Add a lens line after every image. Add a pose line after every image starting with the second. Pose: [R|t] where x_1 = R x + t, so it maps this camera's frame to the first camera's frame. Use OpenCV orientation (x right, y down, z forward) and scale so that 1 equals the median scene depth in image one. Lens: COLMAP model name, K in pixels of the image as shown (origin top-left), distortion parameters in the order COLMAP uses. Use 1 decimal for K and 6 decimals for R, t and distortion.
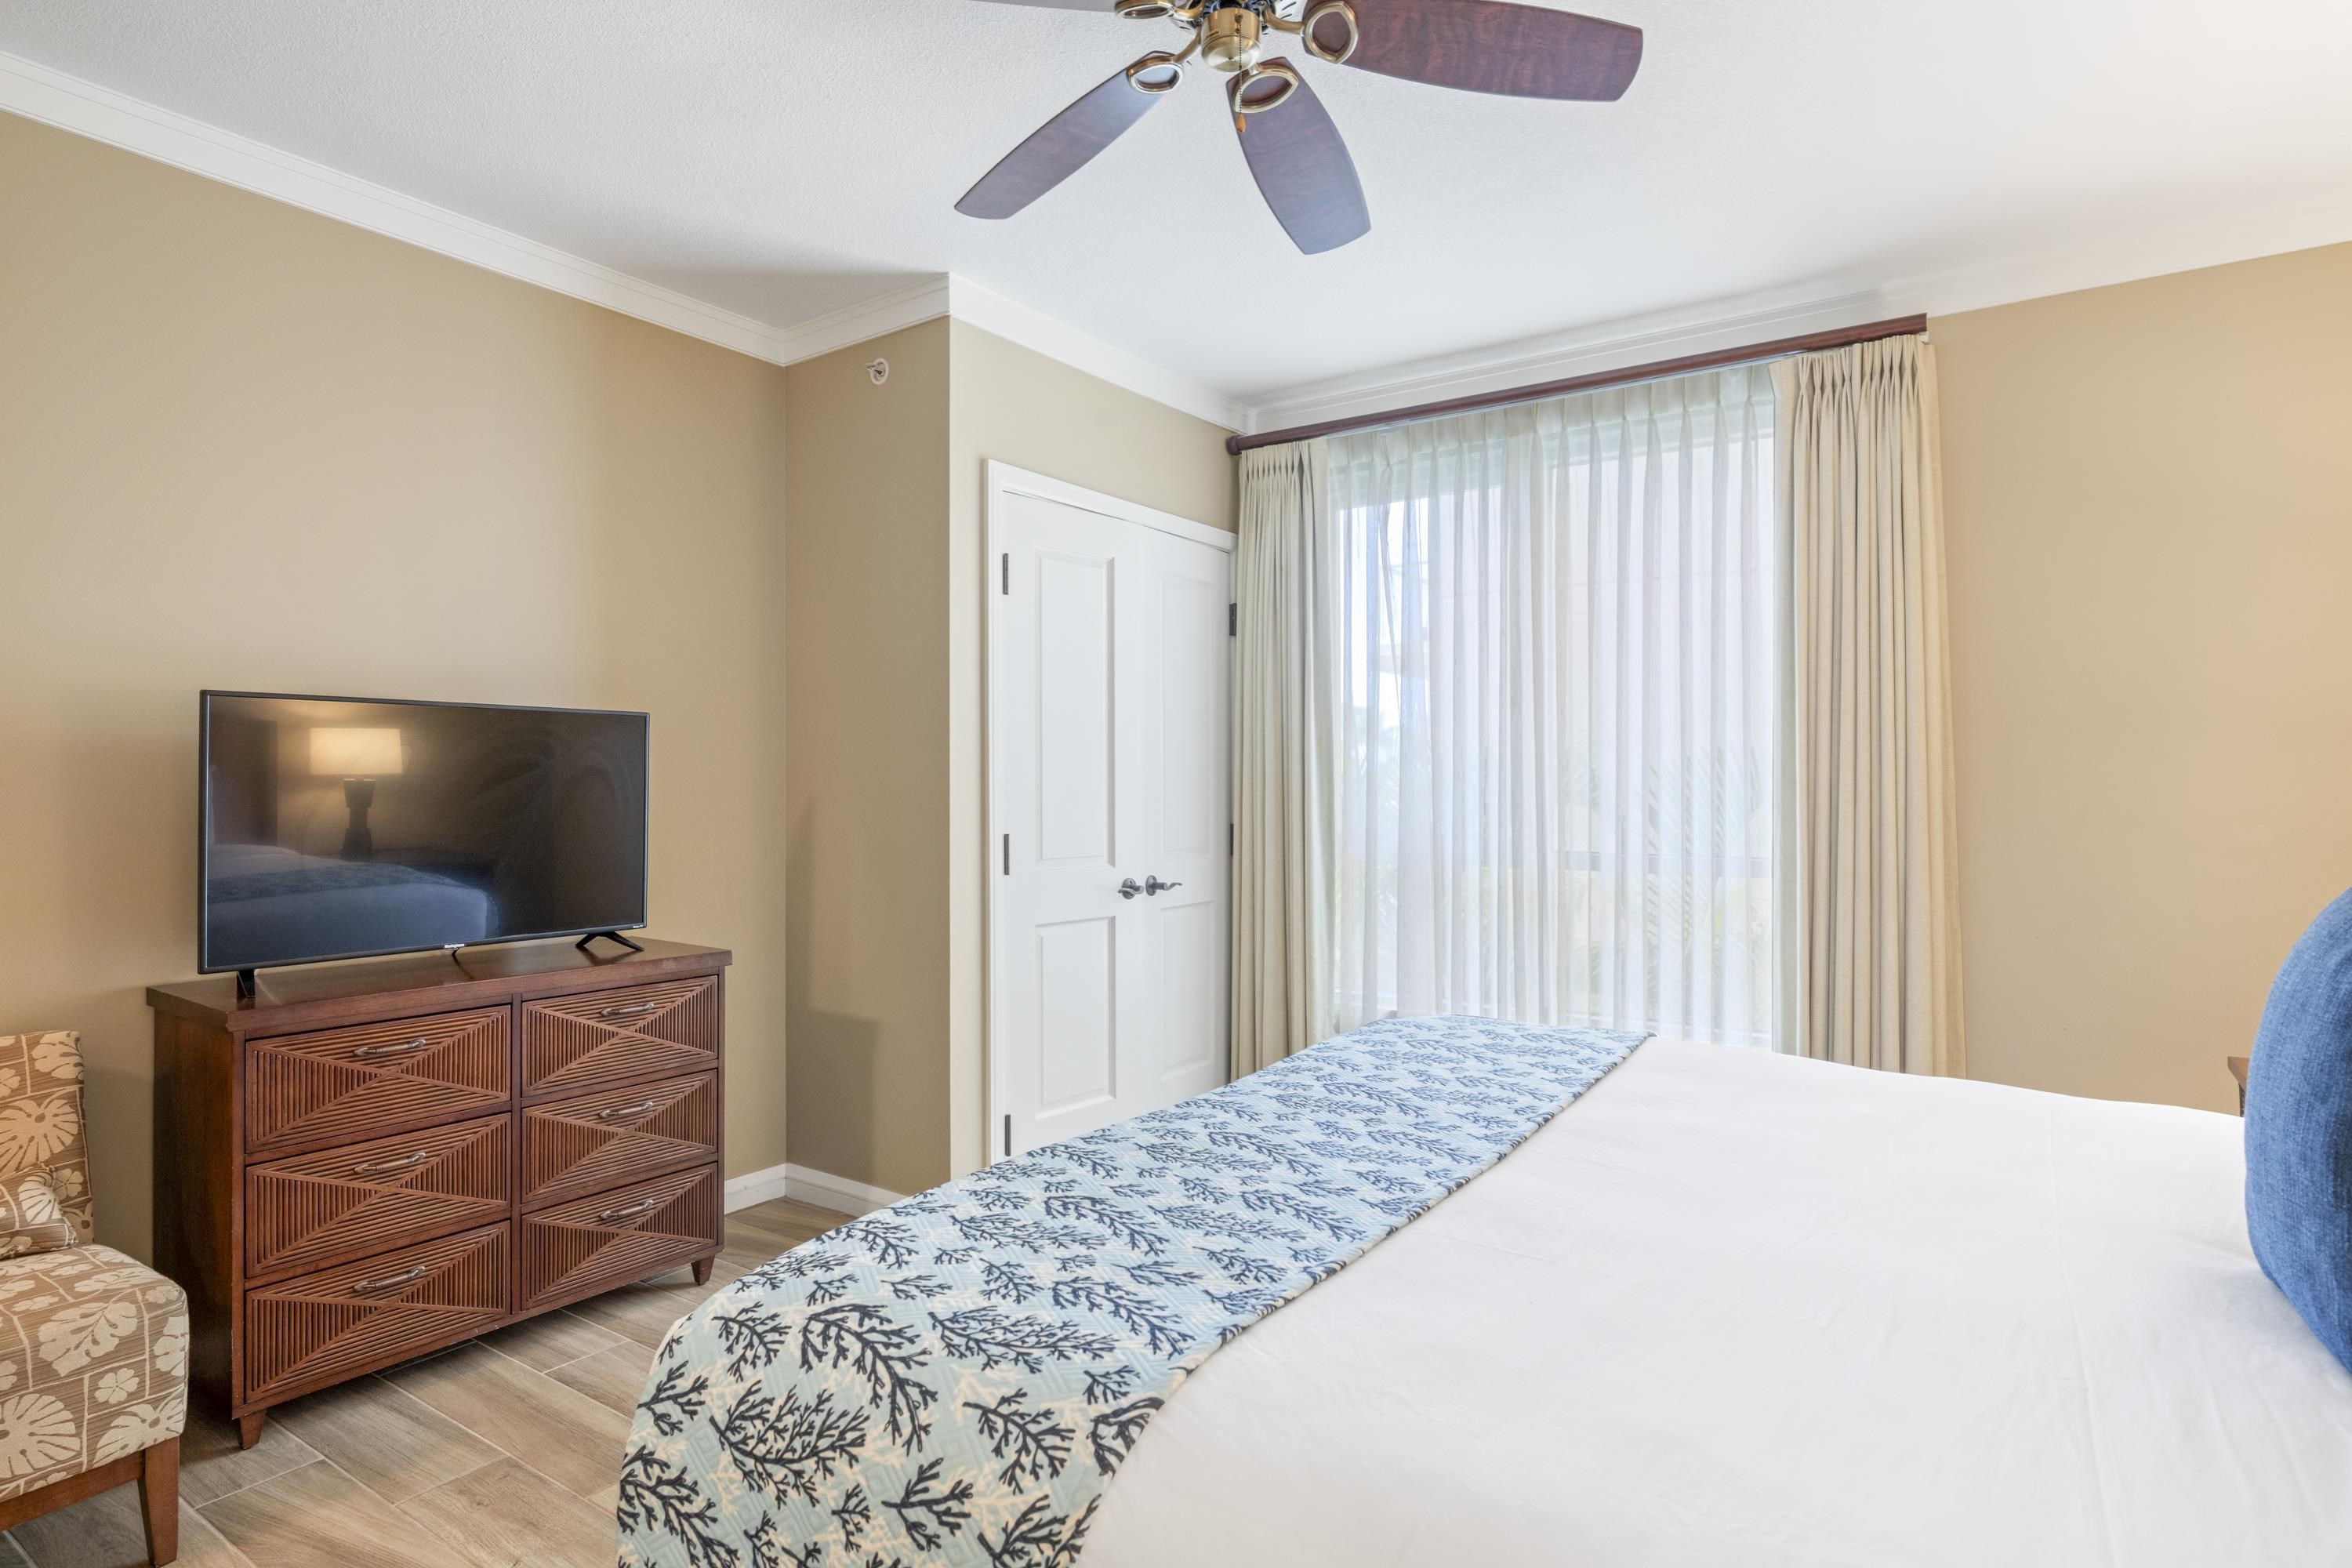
lens RADIAL K [[1274.1, 0, 1170.2], [0, 1274.1, 792.9], [0, 0, 1]] dist [0.015056, -0.000139]
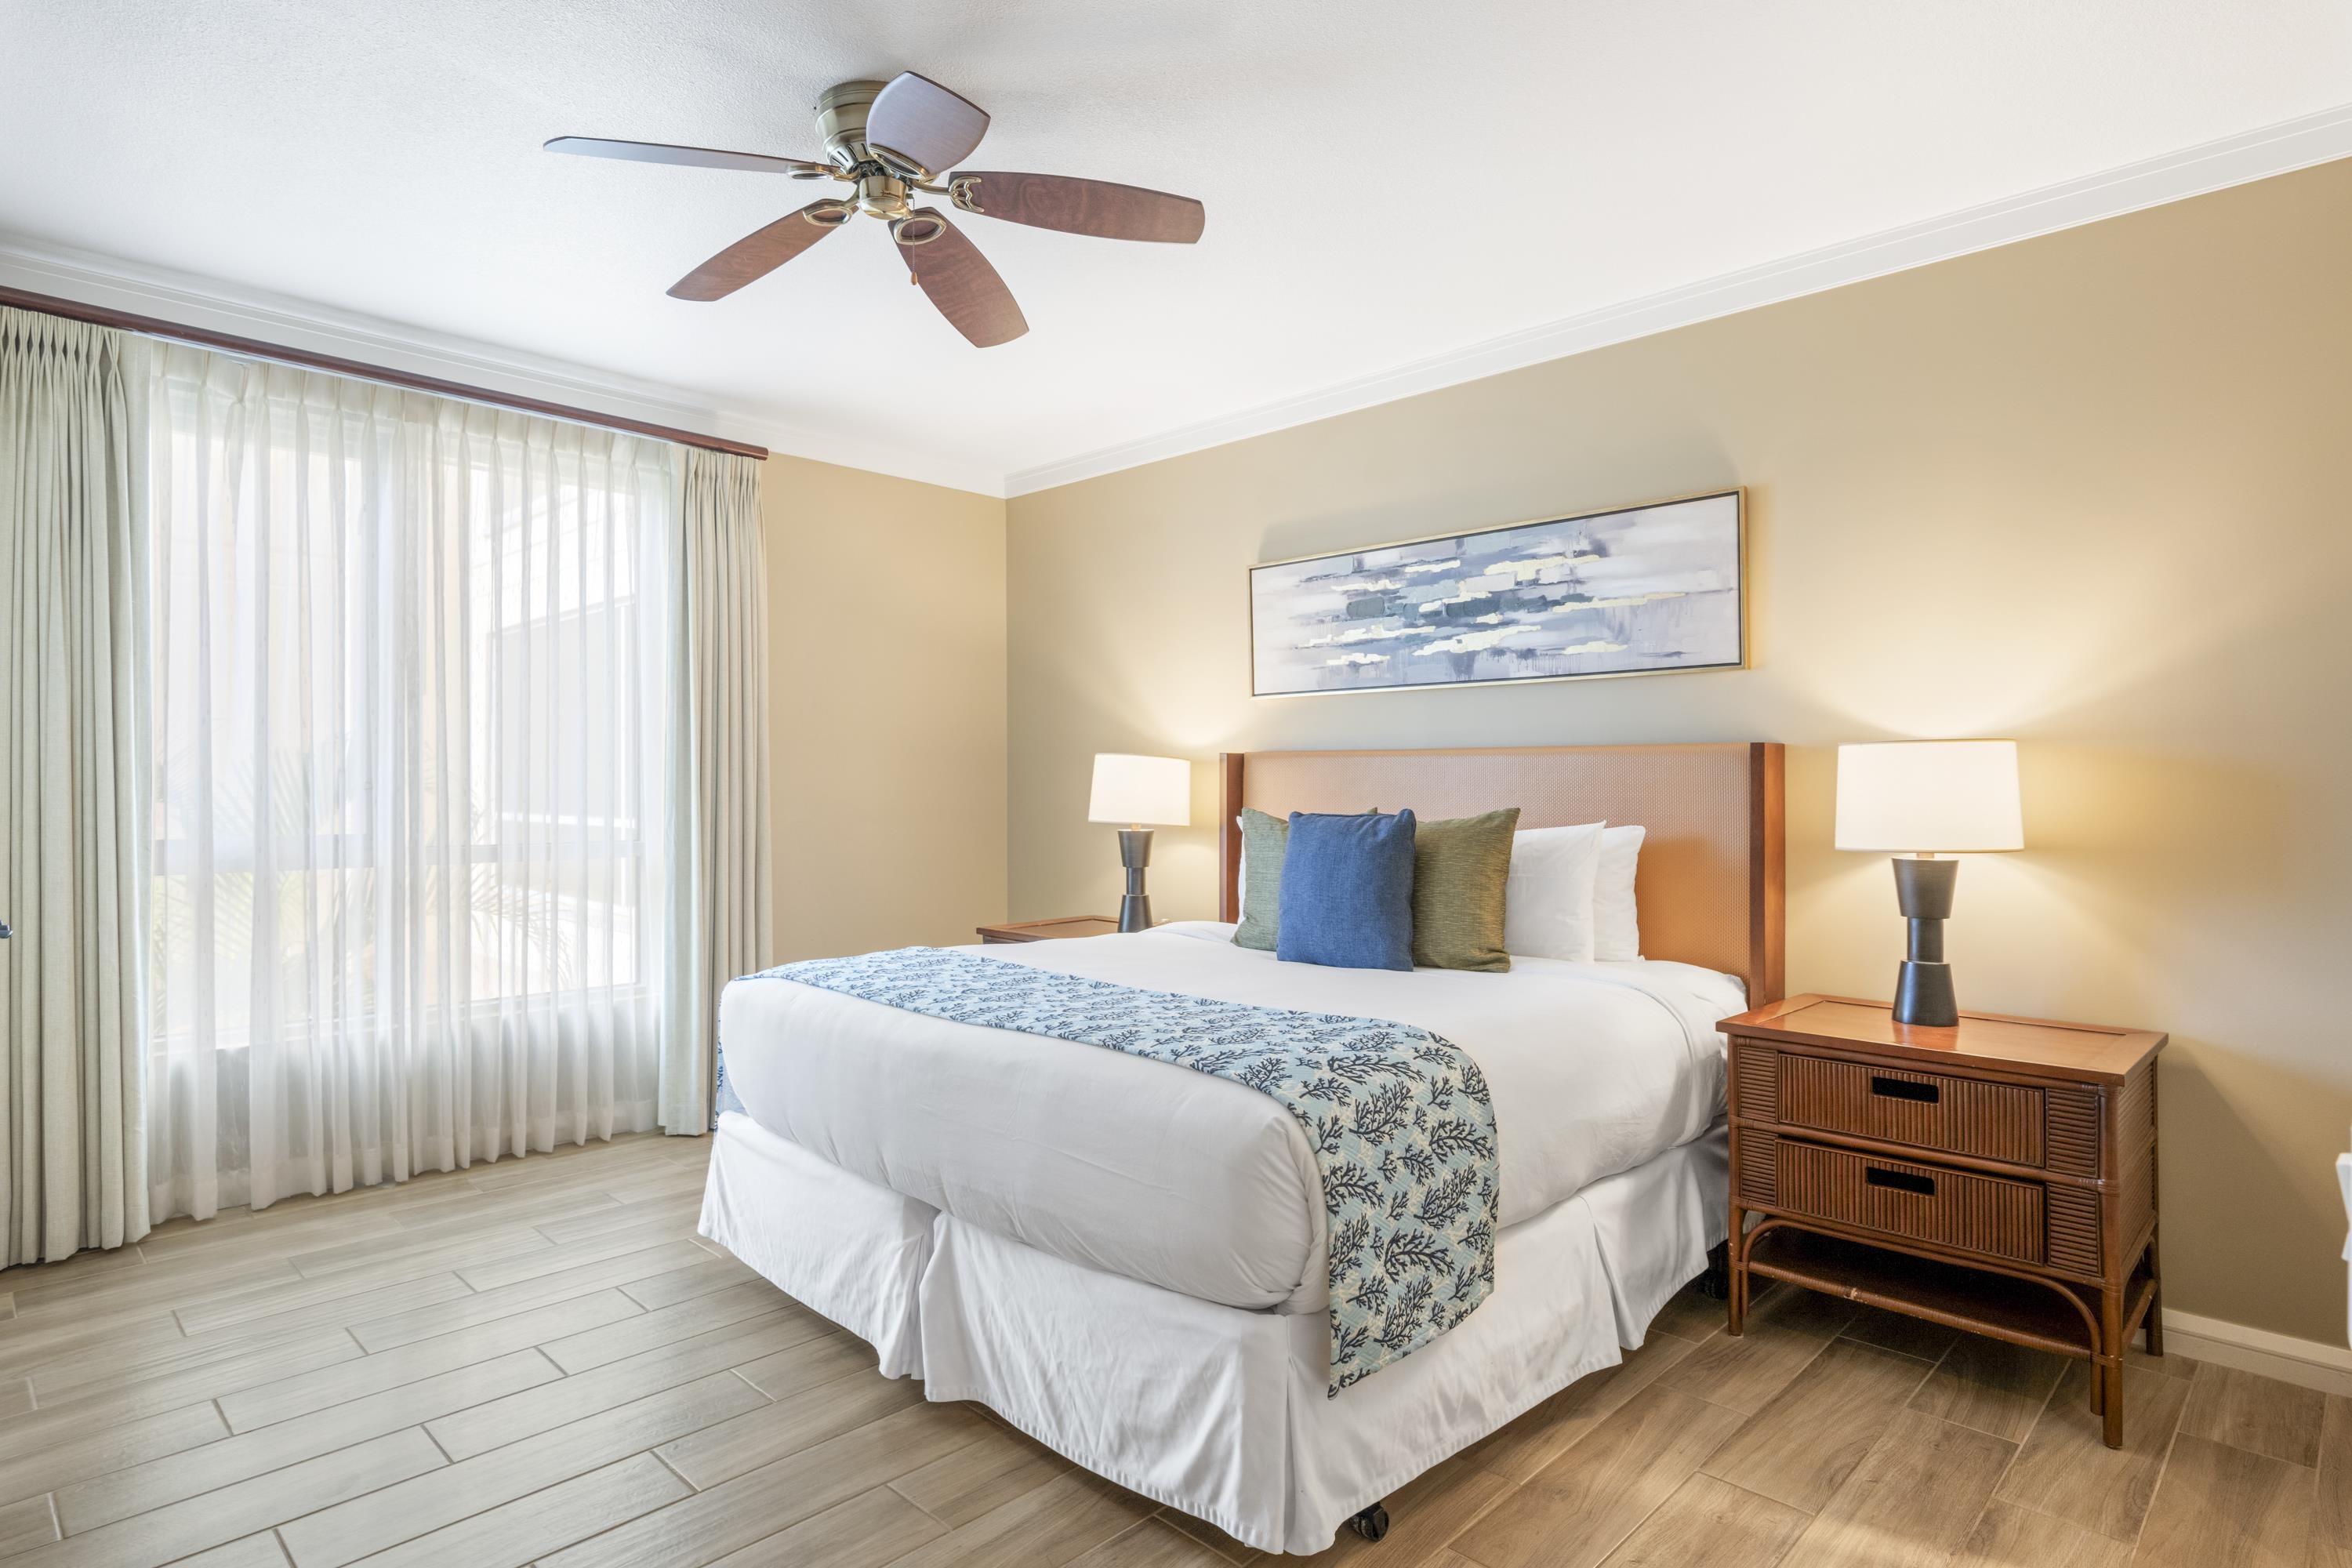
lens RADIAL K [[1274.1, 0, 1155.5], [0, 1274.1, 788.3], [0, 0, 1]] dist [0.015056, -0.000139]
pose [[0.160520, -0.011310, 0.986968, -0.726698], [0.002374, 0.999936, 0.011072, -0.006877], [-0.987030, 0.000566, 0.160536, 0.324303]]
